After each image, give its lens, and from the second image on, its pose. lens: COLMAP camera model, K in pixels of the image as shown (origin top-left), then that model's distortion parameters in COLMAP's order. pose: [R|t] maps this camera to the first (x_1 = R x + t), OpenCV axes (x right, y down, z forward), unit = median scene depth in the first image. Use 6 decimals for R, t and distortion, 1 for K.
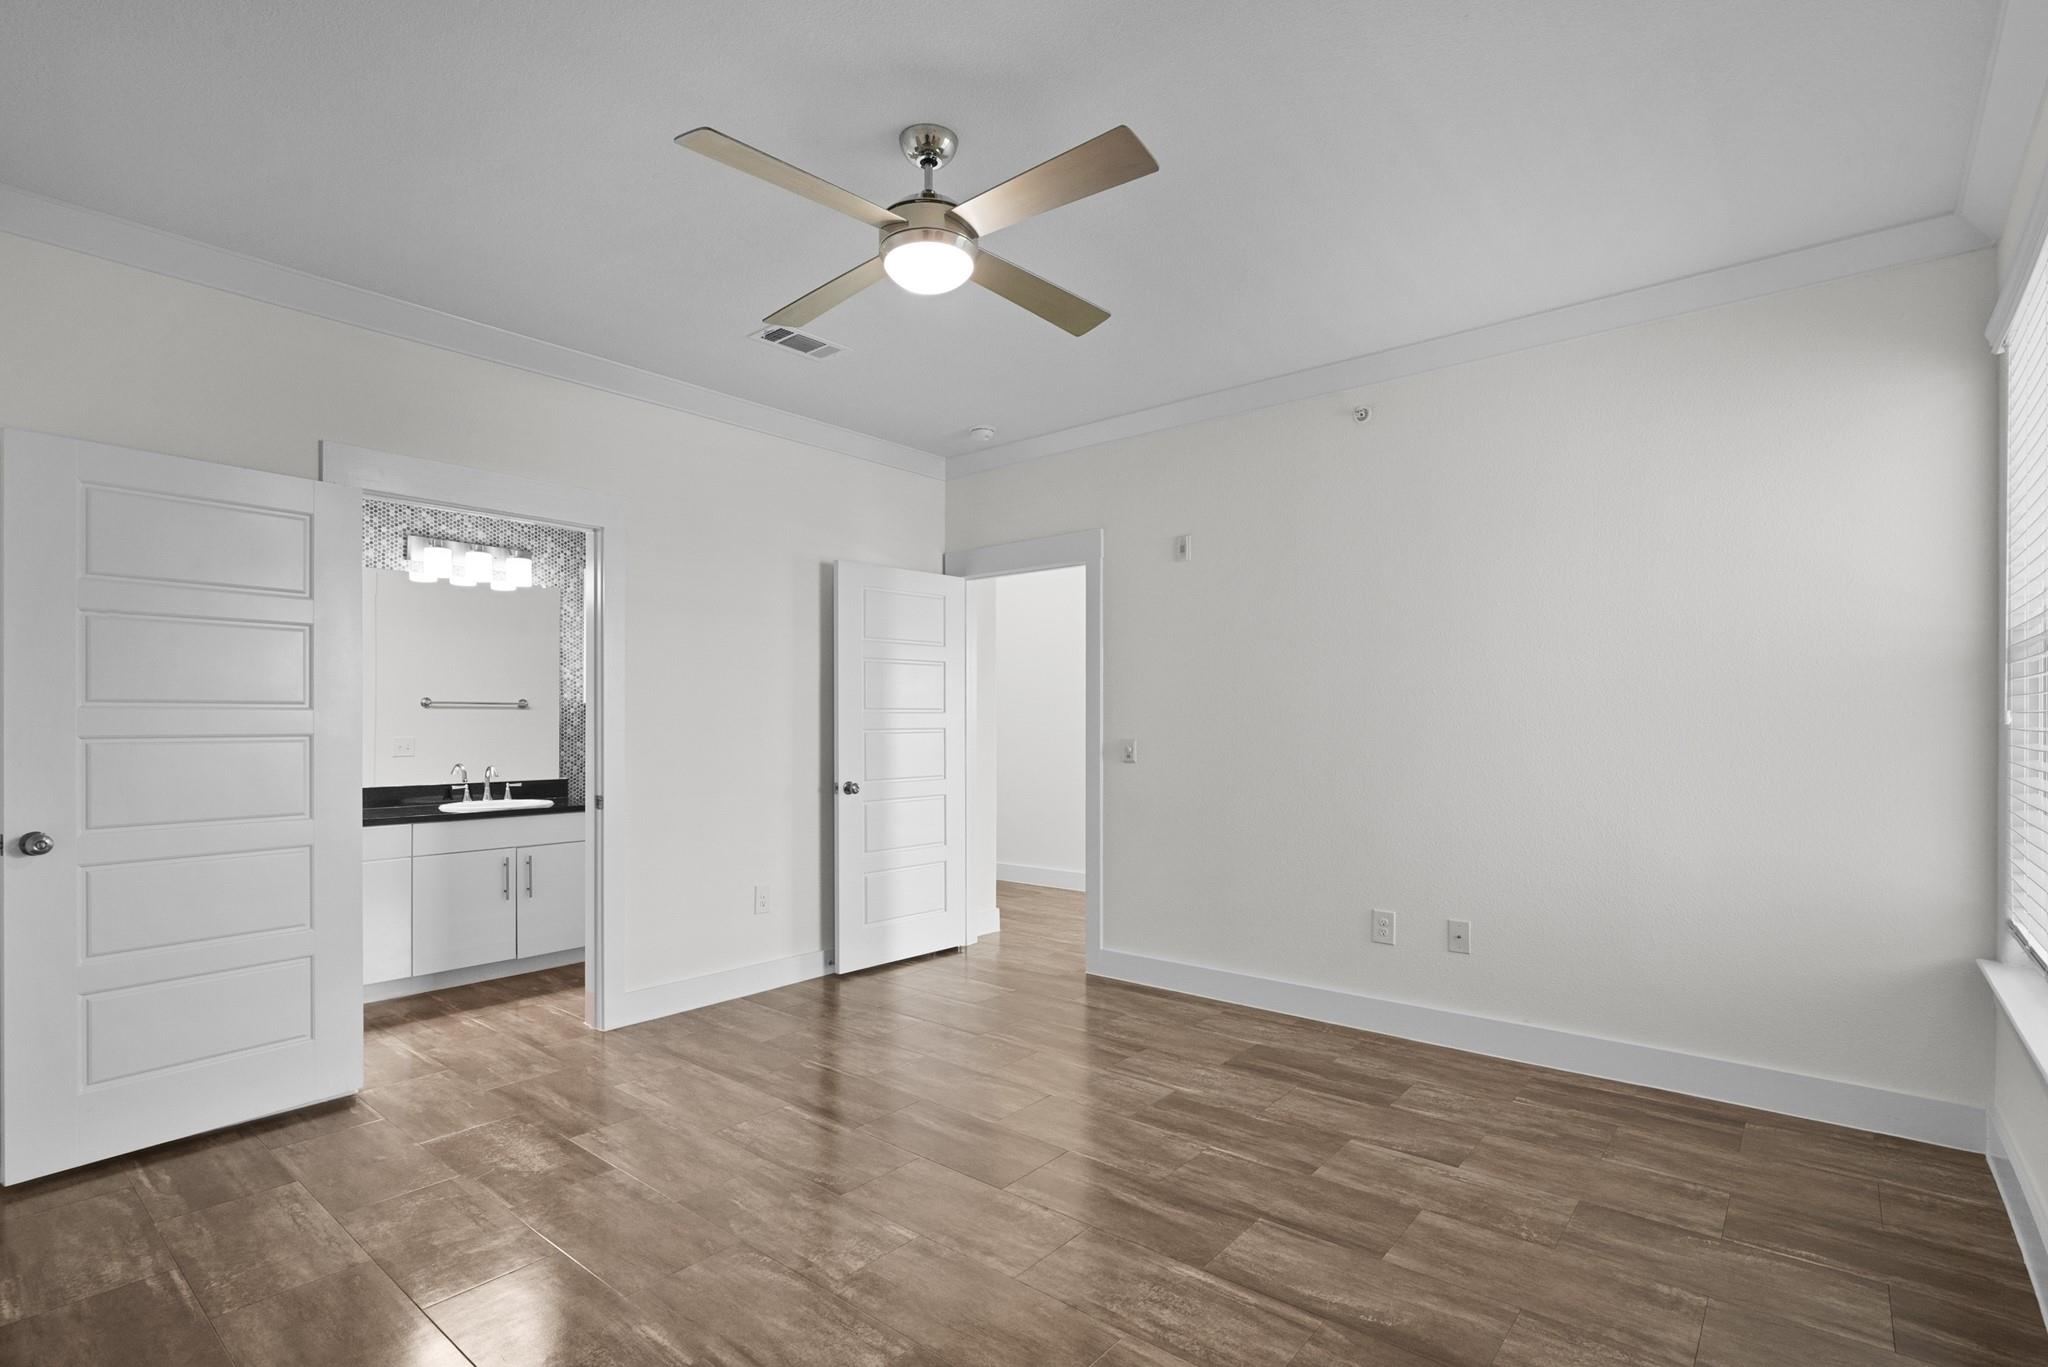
lens RADIAL K [[959.0, 0, 1024.8], [0, 959.0, 724.0], [0, 0, 1]] dist [-0.003307, -0.000104]
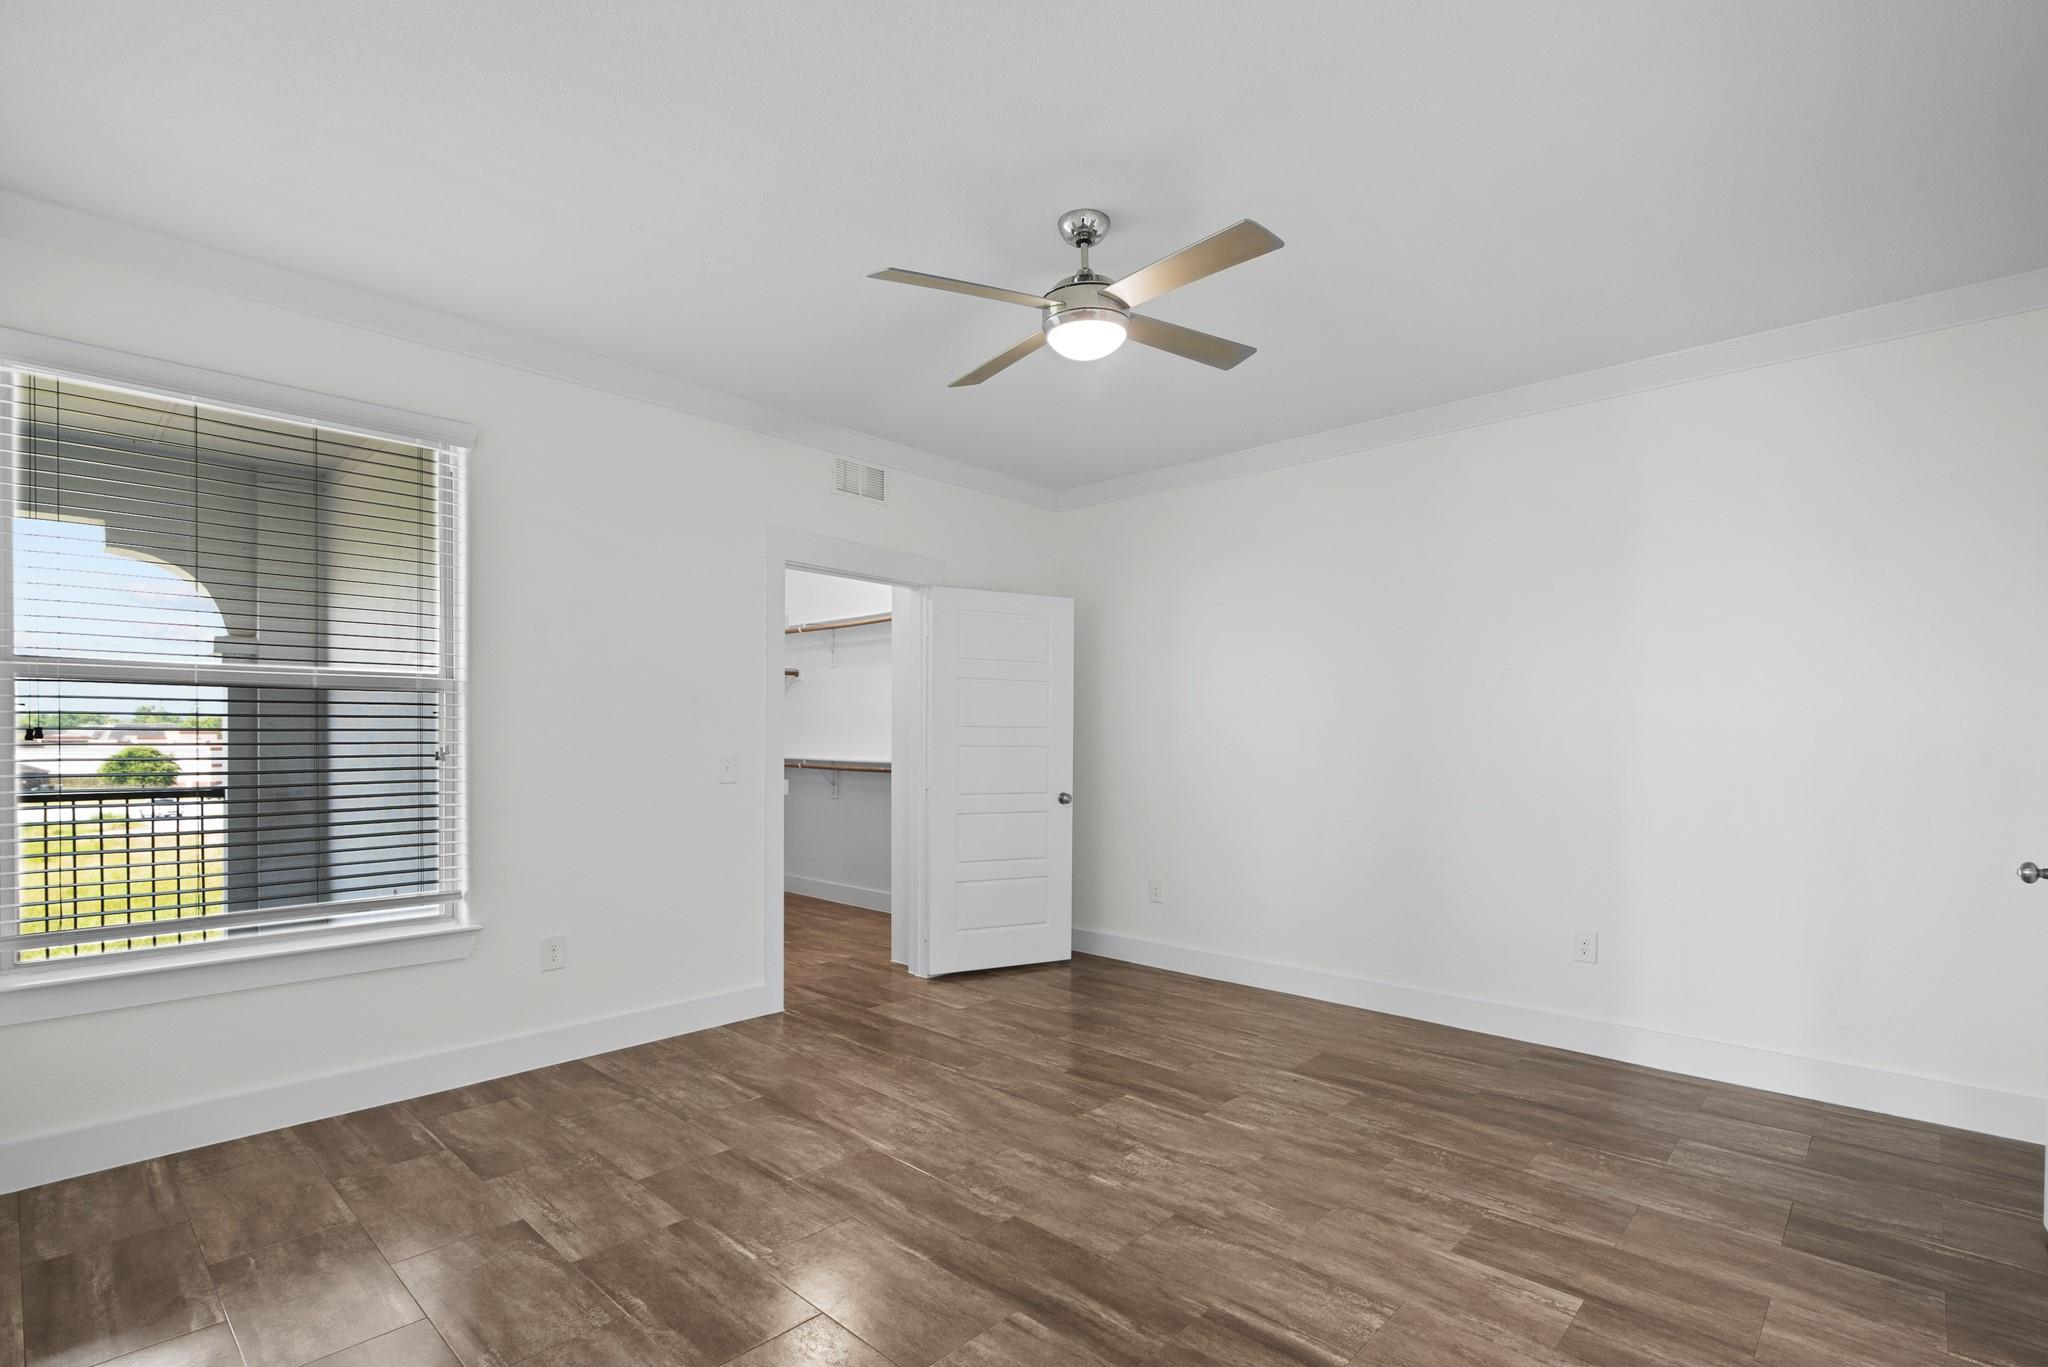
lens RADIAL K [[959.0, 0, 1024.8], [0, 959.0, 724.0], [0, 0, 1]] dist [-0.003307, -0.000104]
pose [[-0.998133, -0.001124, 0.061066, -0.086089], [-0.001760, 0.999945, -0.010356, -0.008667], [-0.061051, -0.010444, -0.998080, 1.807728]]
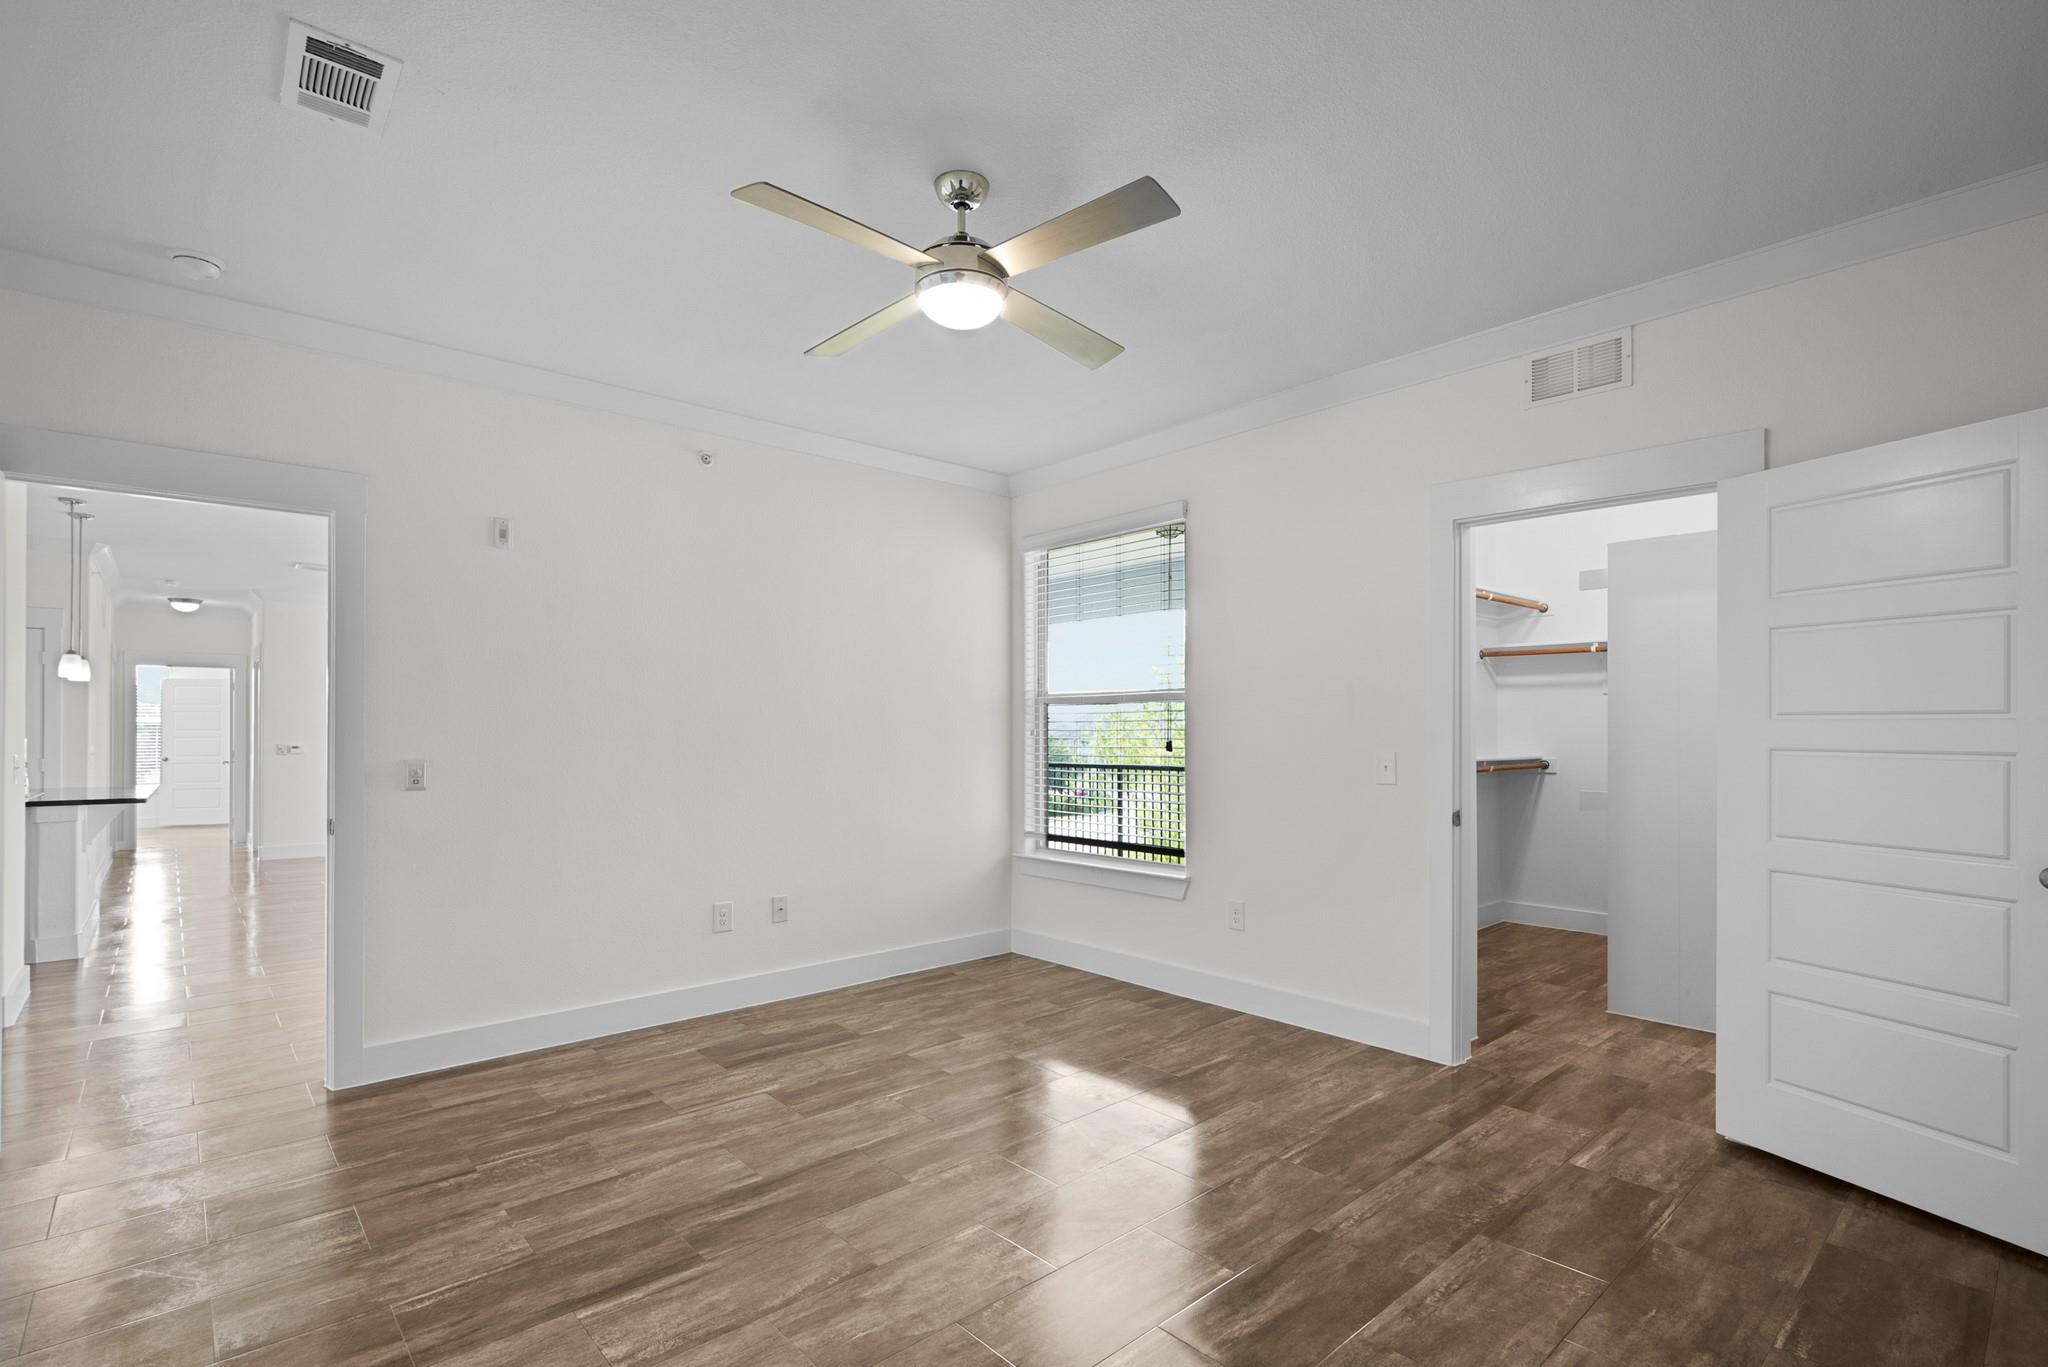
lens RADIAL K [[959.0, 0, 1024.8], [0, 959.0, 724.0], [0, 0, 1]] dist [-0.003307, -0.000104]
pose [[0.146171, 0.010874, 0.989200, -0.955077], [0.002515, 0.999932, -0.011364, -0.004072], [-0.989256, 0.004148, 0.146133, 0.656765]]
